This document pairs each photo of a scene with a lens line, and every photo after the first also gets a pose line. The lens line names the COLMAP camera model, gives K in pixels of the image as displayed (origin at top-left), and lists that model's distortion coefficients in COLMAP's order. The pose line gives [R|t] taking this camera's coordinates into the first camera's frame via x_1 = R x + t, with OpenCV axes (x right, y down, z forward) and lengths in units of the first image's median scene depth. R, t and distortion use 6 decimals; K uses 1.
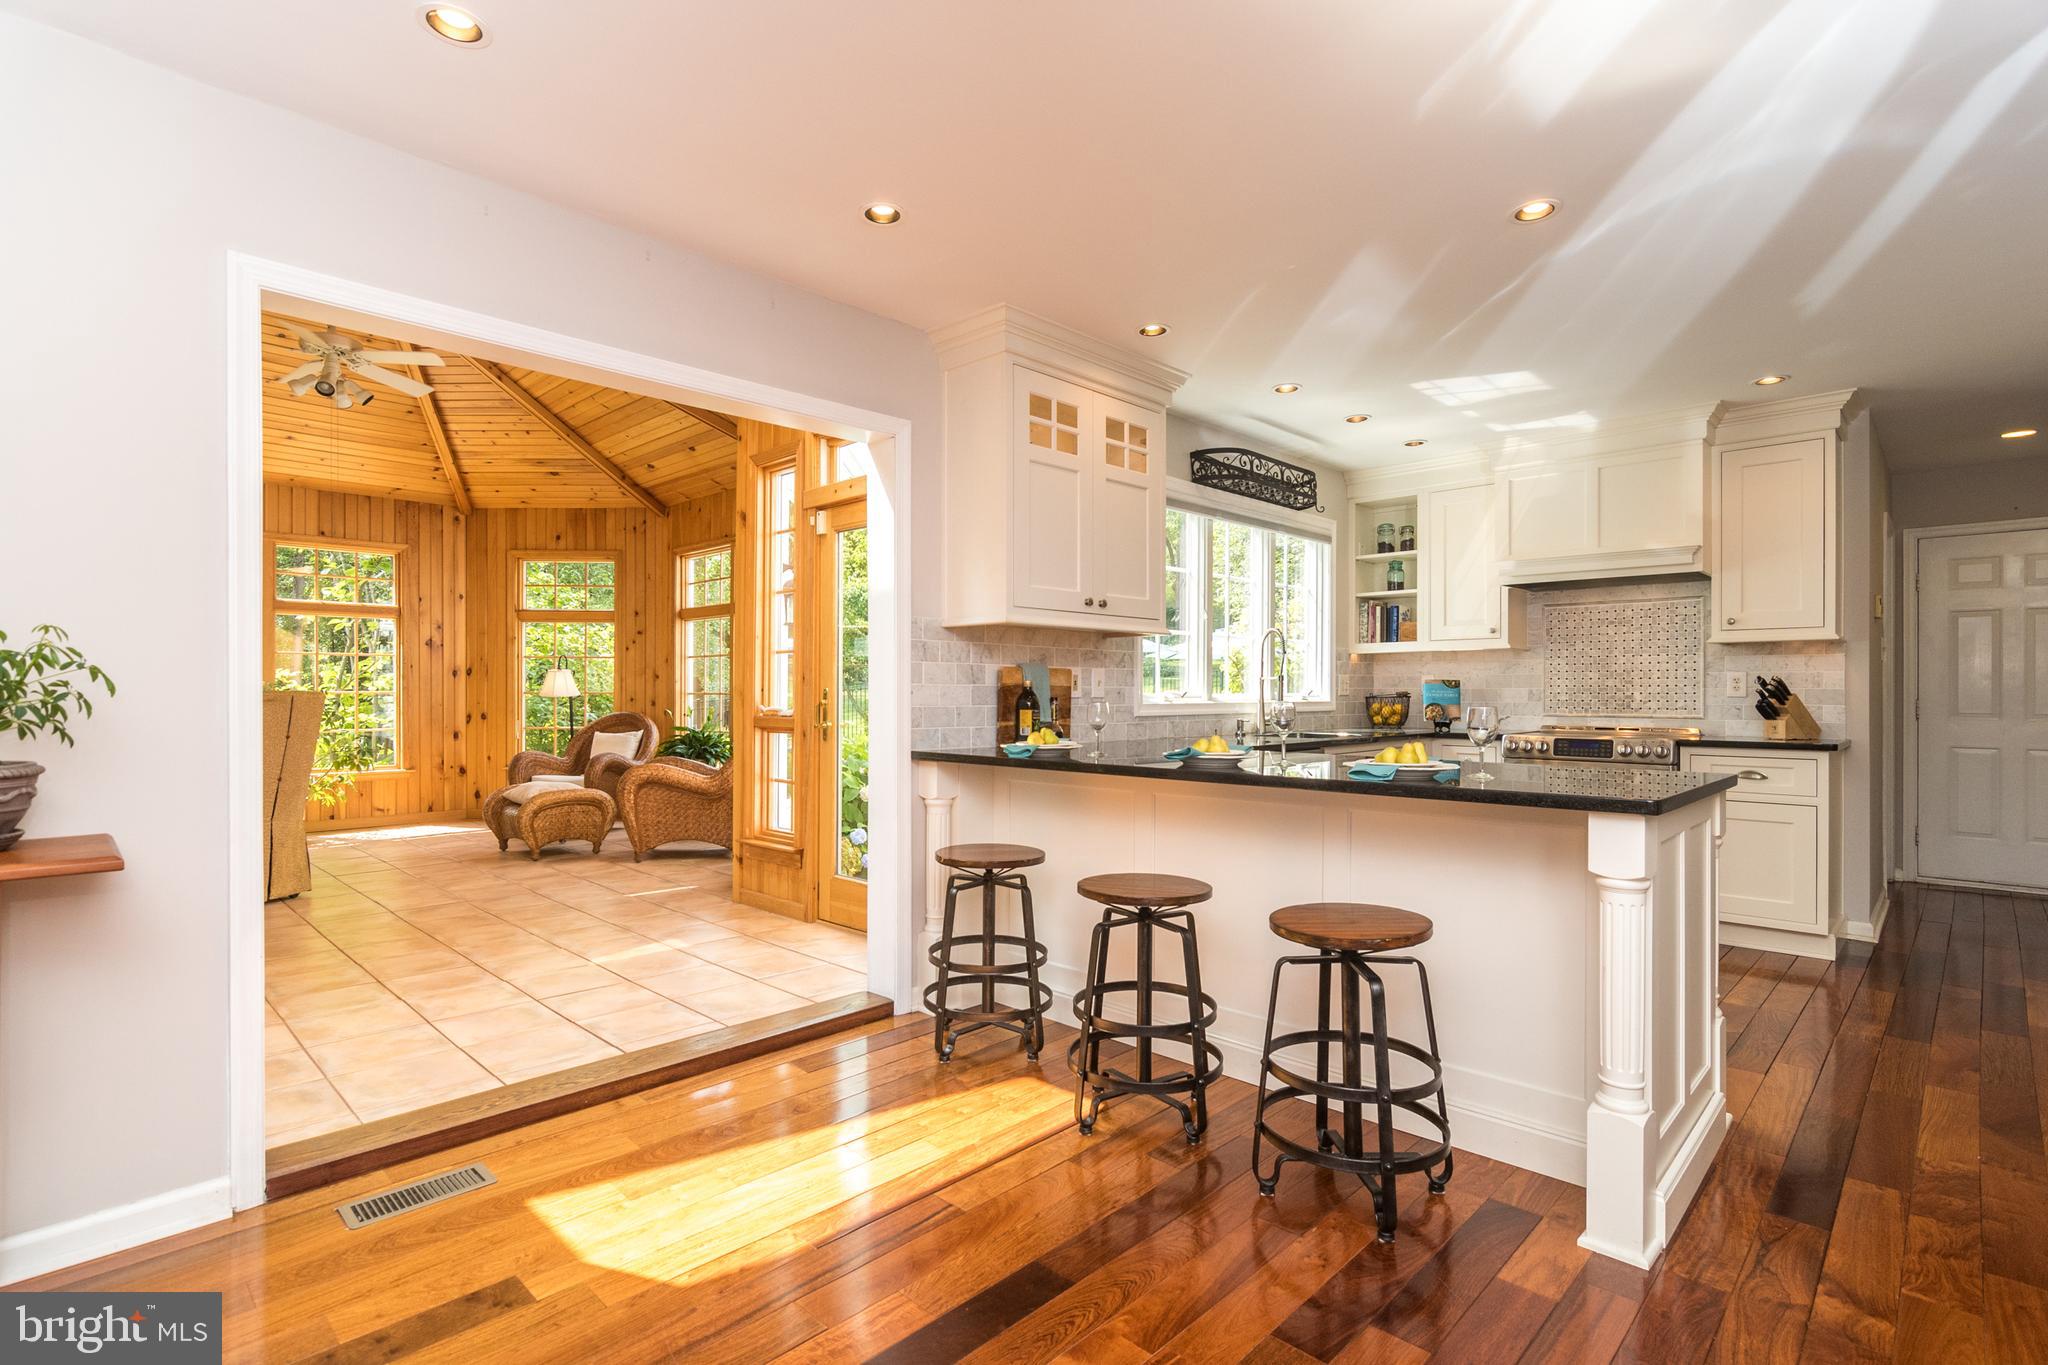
lens RADIAL K [[1007.6, 0, 1032.5], [0, 1007.6, 685.6], [0, 0, 1]] dist [-0.006020, 0.006341]
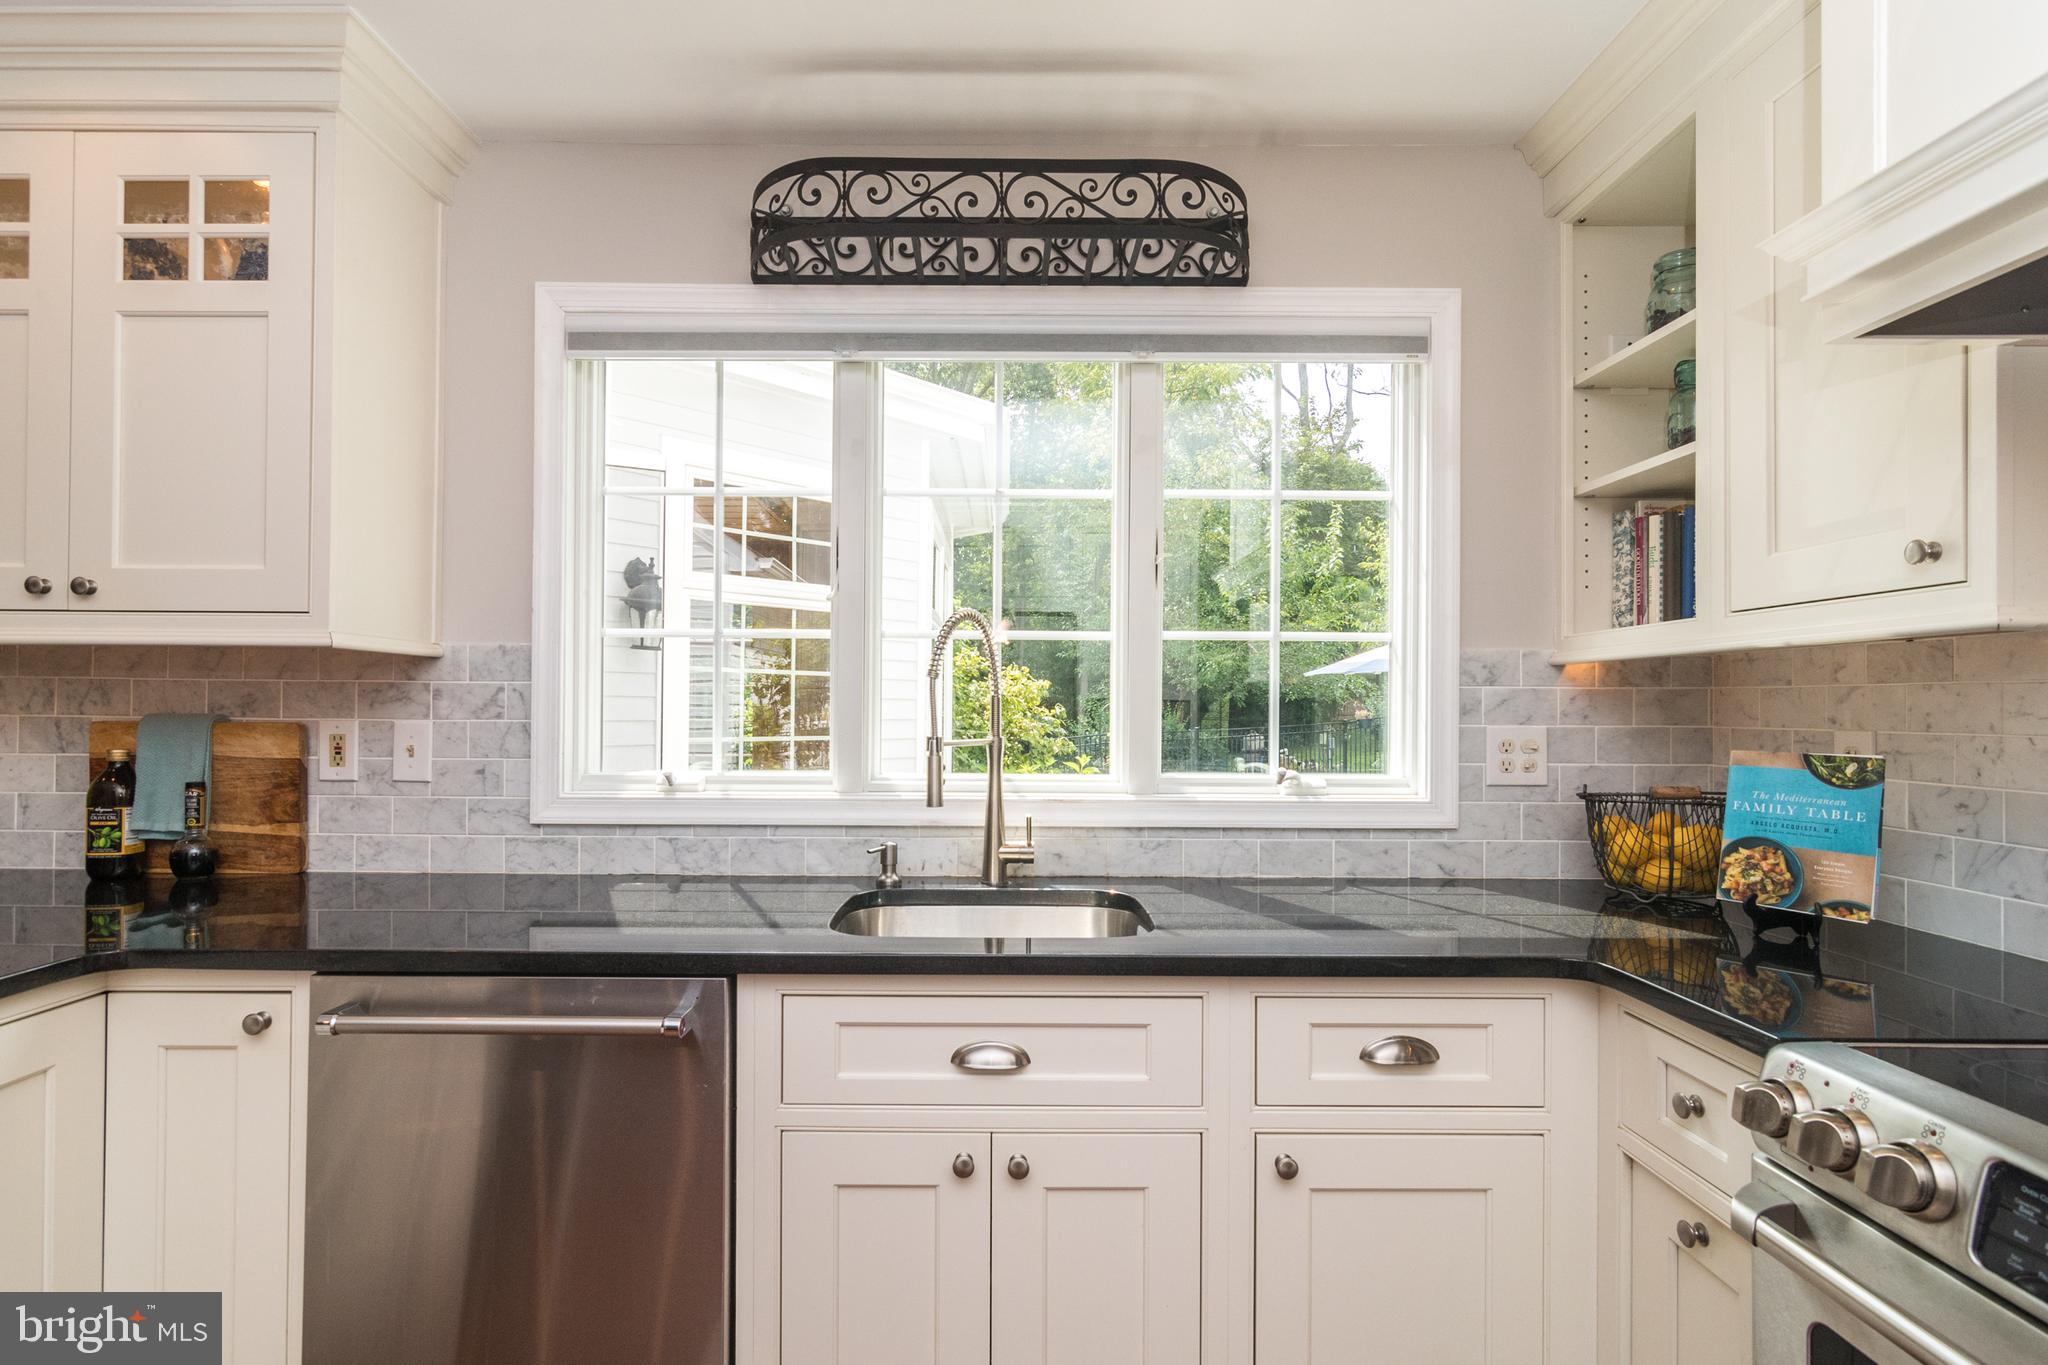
lens RADIAL K [[1007.6, 0, 1005.5], [0, 1007.6, 689.7], [0, 0, 1]] dist [-0.006020, 0.006341]
pose [[0.684030, -0.007797, -0.729412, 0.529907], [-0.000488, 0.999938, -0.011146, -0.023012], [0.729453, 0.007980, 0.683984, 0.764556]]
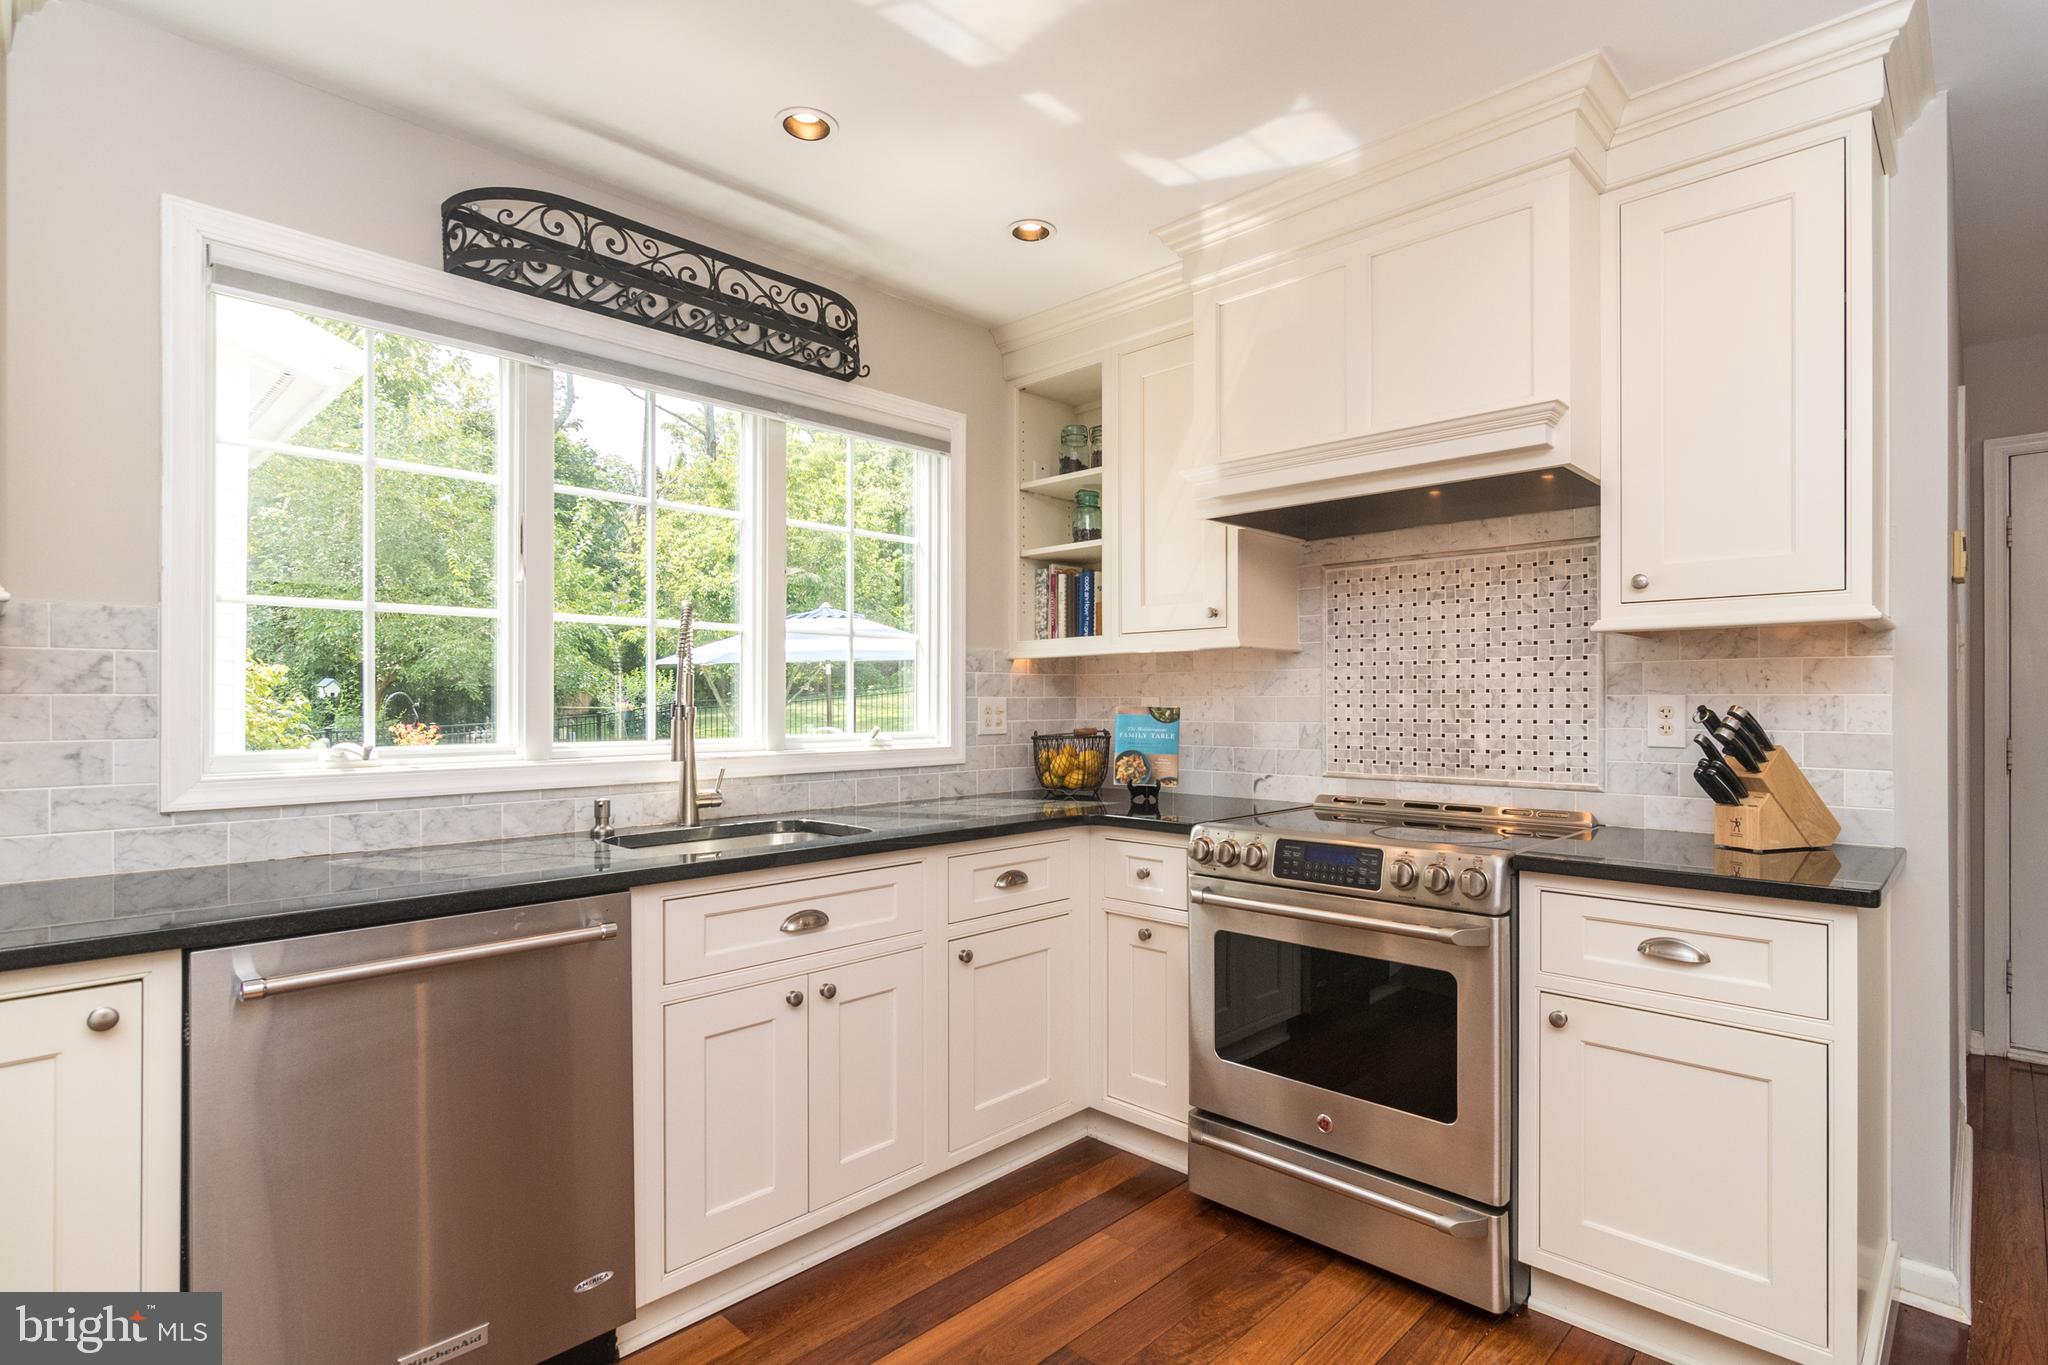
lens RADIAL K [[1007.6, 0, 1094.2], [0, 1007.6, 694.6], [0, 0, 1]] dist [-0.006020, 0.006341]
pose [[0.999720, -0.002684, 0.023512, 0.423104], [0.002709, 0.999996, -0.001055, -0.013769], [-0.023509, 0.001118, 0.999723, 0.537149]]
